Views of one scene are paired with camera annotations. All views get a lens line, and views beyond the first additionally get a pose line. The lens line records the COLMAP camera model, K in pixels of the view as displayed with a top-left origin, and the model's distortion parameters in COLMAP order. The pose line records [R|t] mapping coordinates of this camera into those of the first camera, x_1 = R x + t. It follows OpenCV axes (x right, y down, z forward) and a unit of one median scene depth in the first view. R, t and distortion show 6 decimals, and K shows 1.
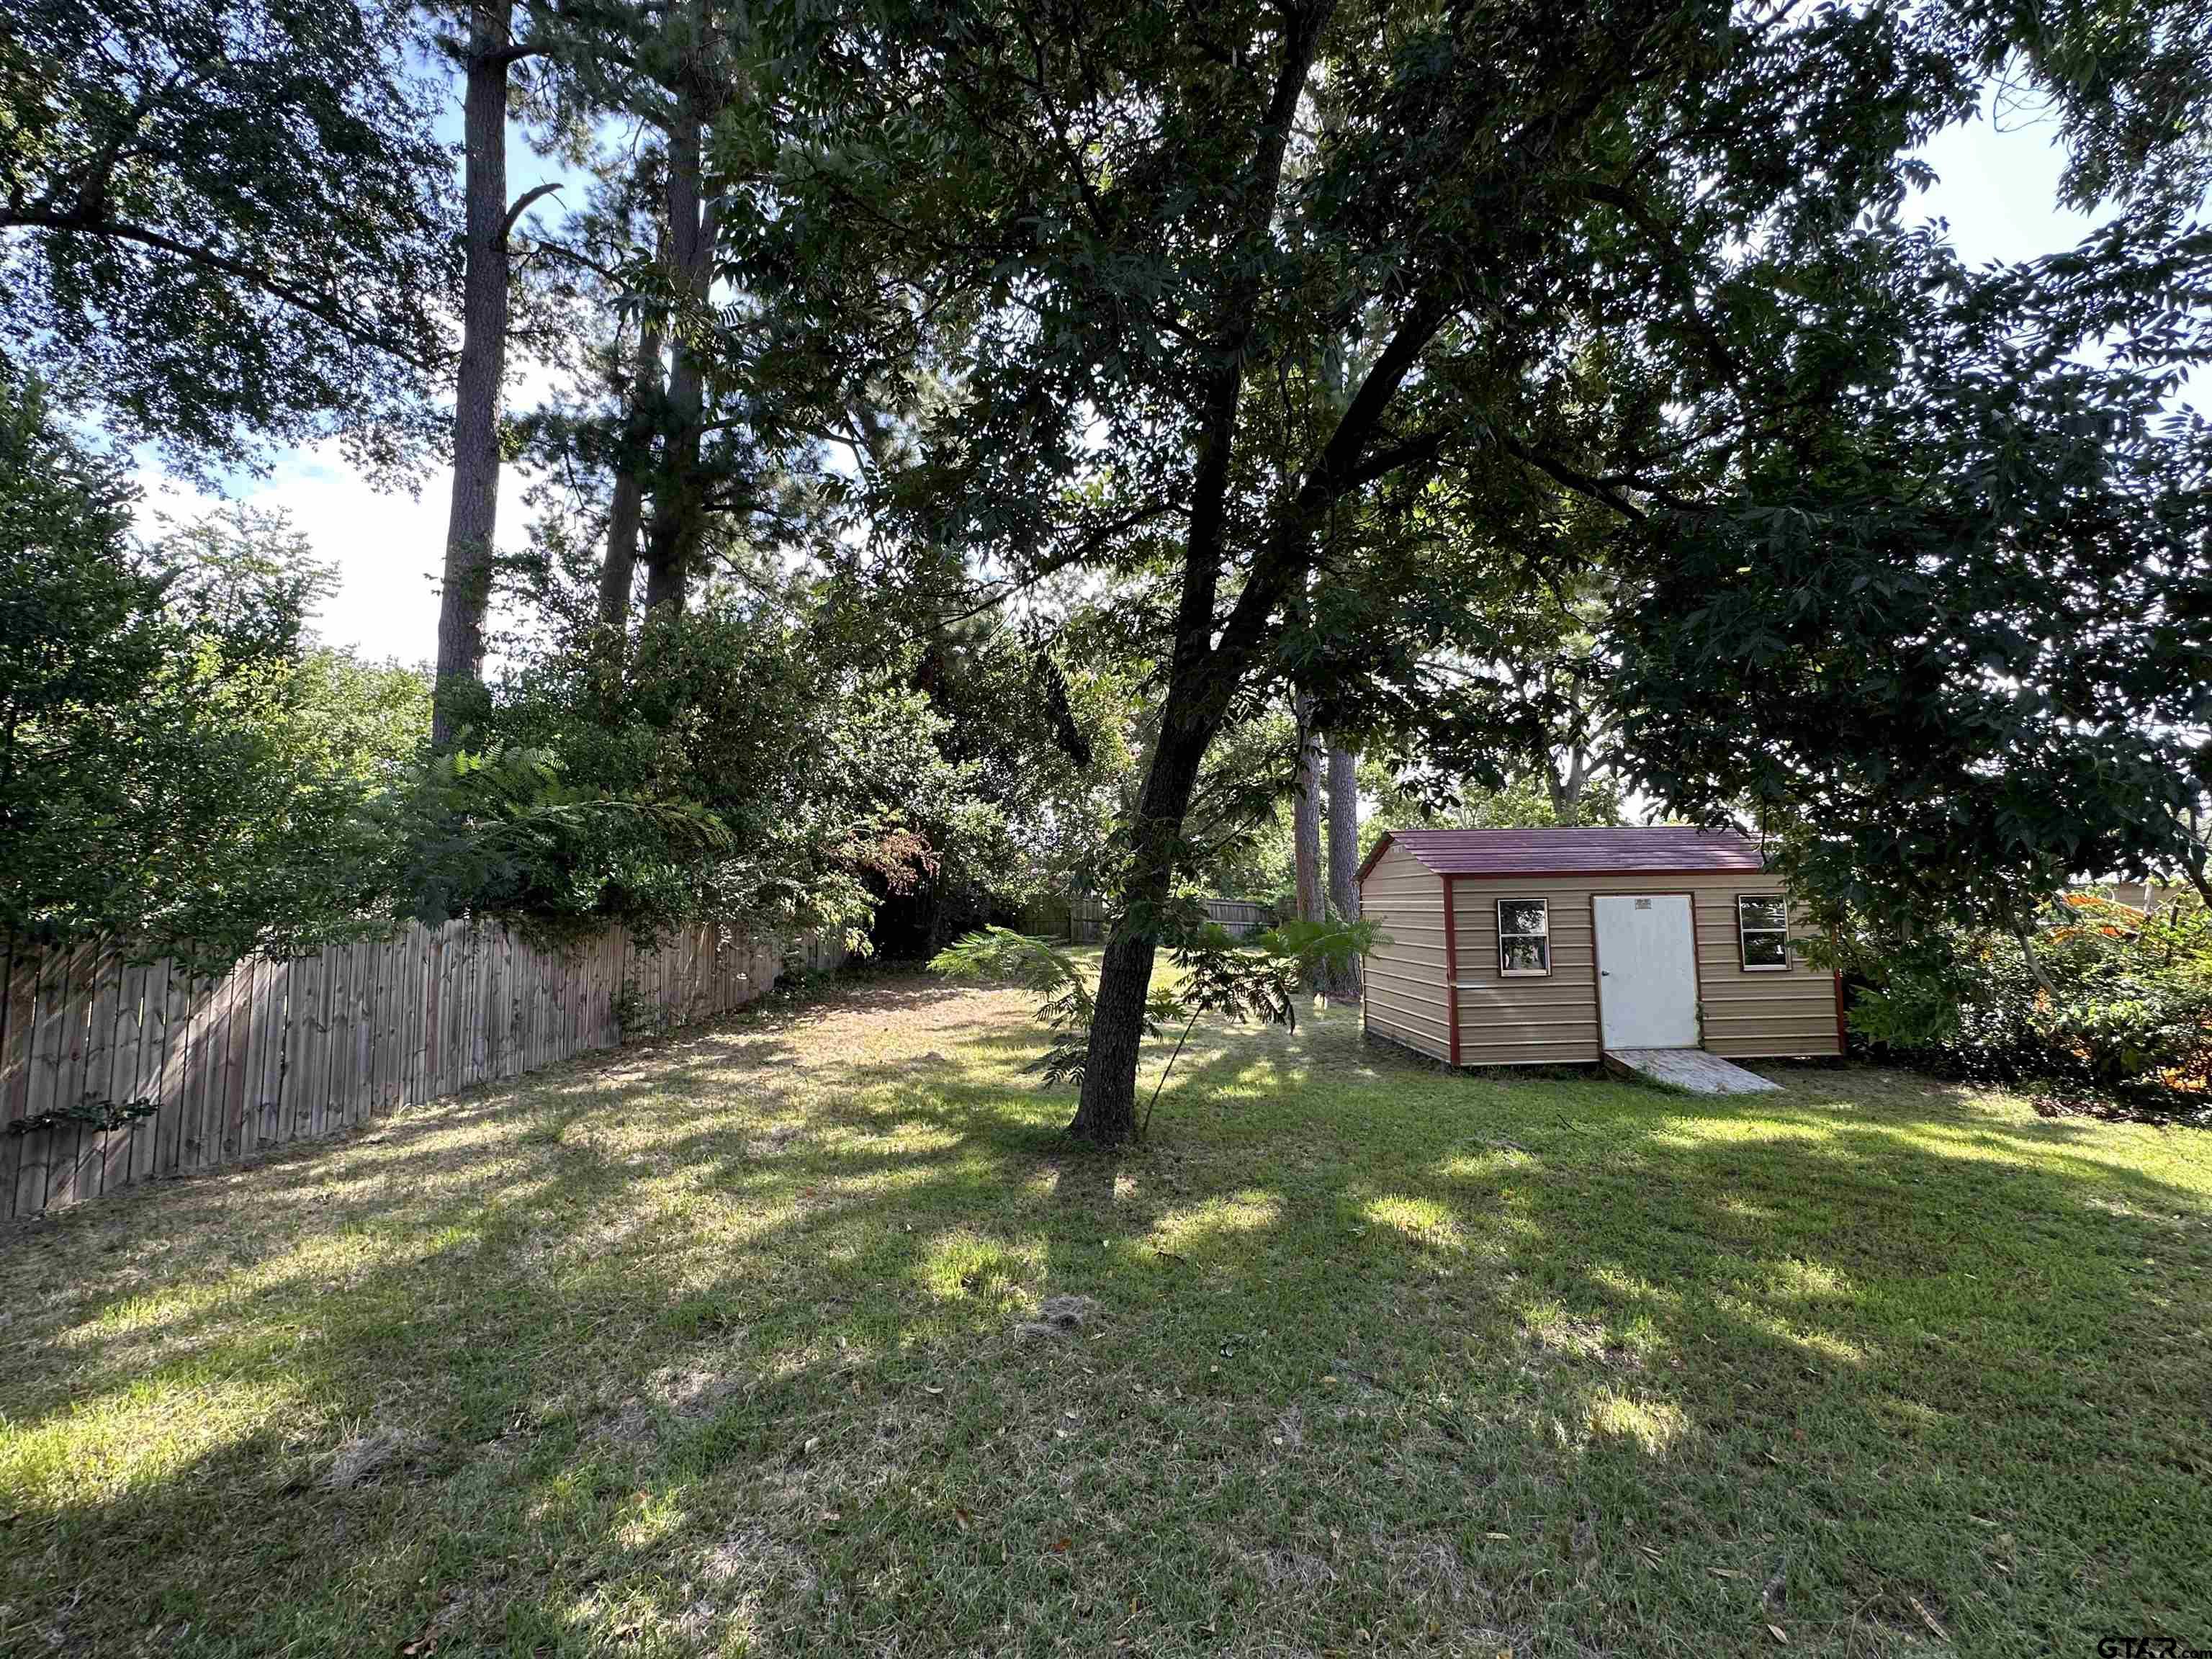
lens RADIAL K [[890.4, 0, 1114.2], [0, 890.4, 826.1], [0, 0, 1]] dist [-0.005522, 0.000881]
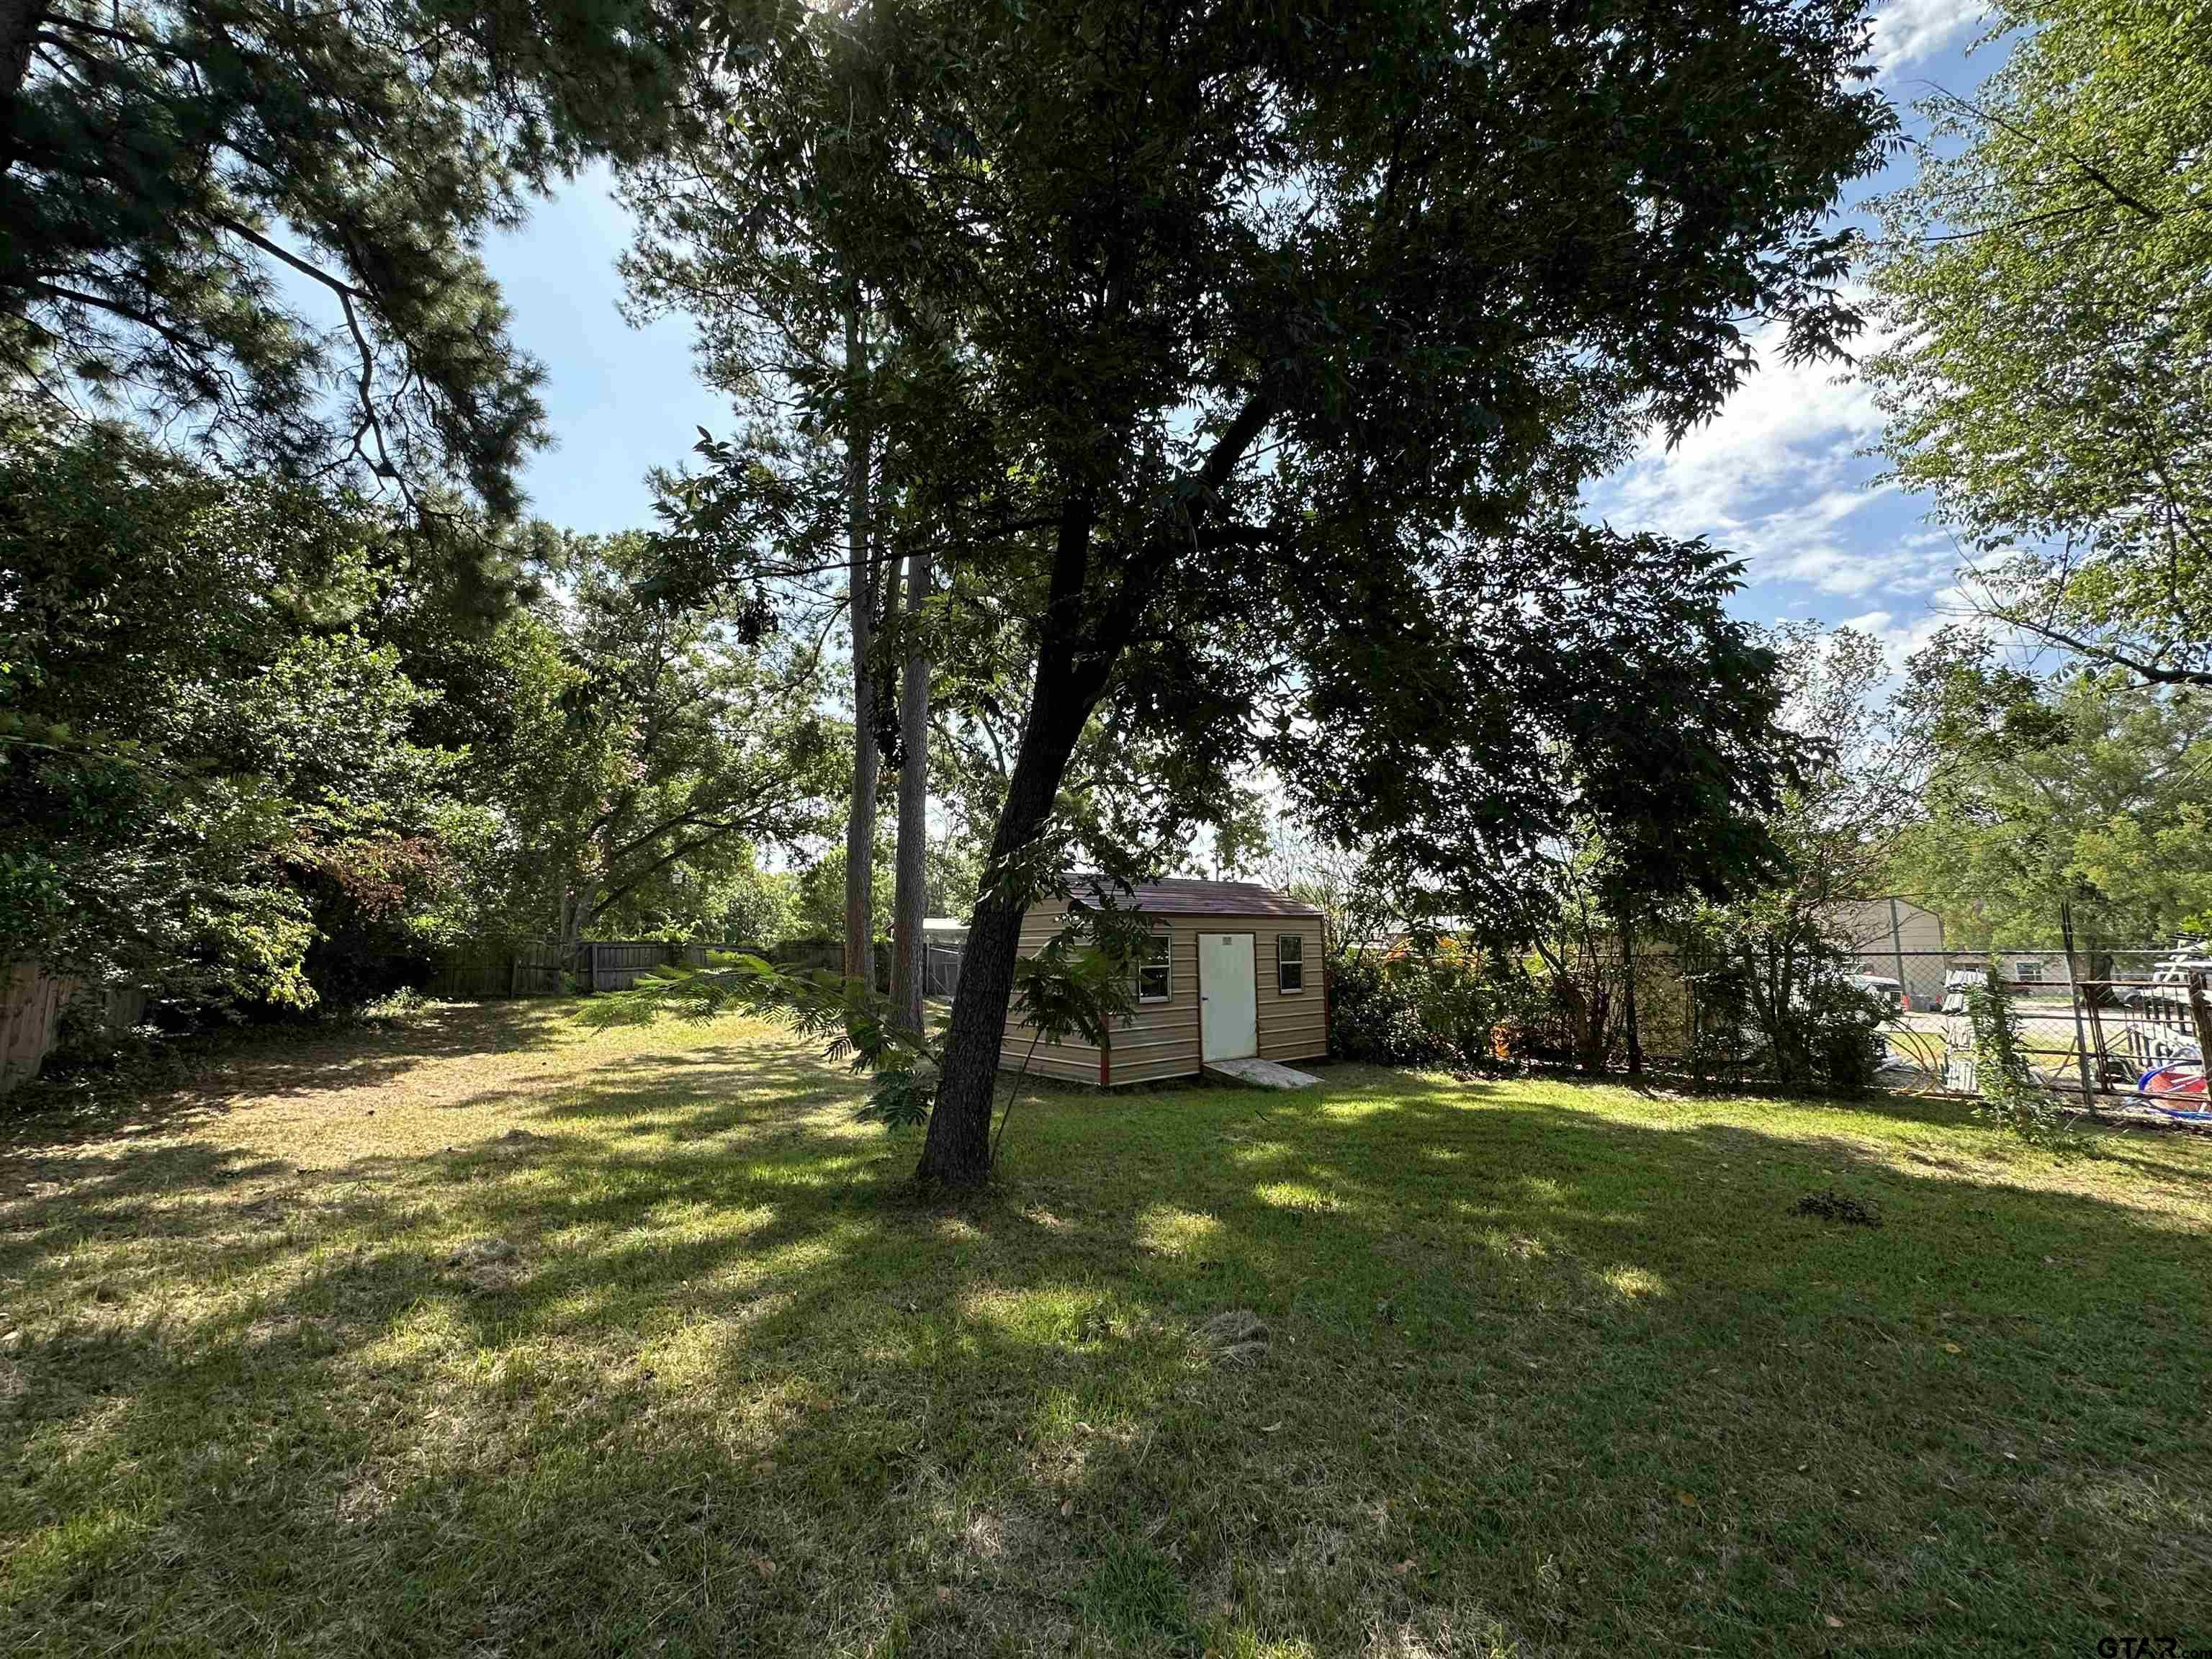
lens RADIAL K [[890.4, 0, 1111.5], [0, 890.4, 826.0], [0, 0, 1]] dist [-0.005522, 0.000881]
pose [[0.794127, 0.089871, 0.601070, -0.289215], [-0.052842, 0.995471, -0.079027, 0.036862], [-0.605450, 0.030995, 0.795280, 0.117055]]
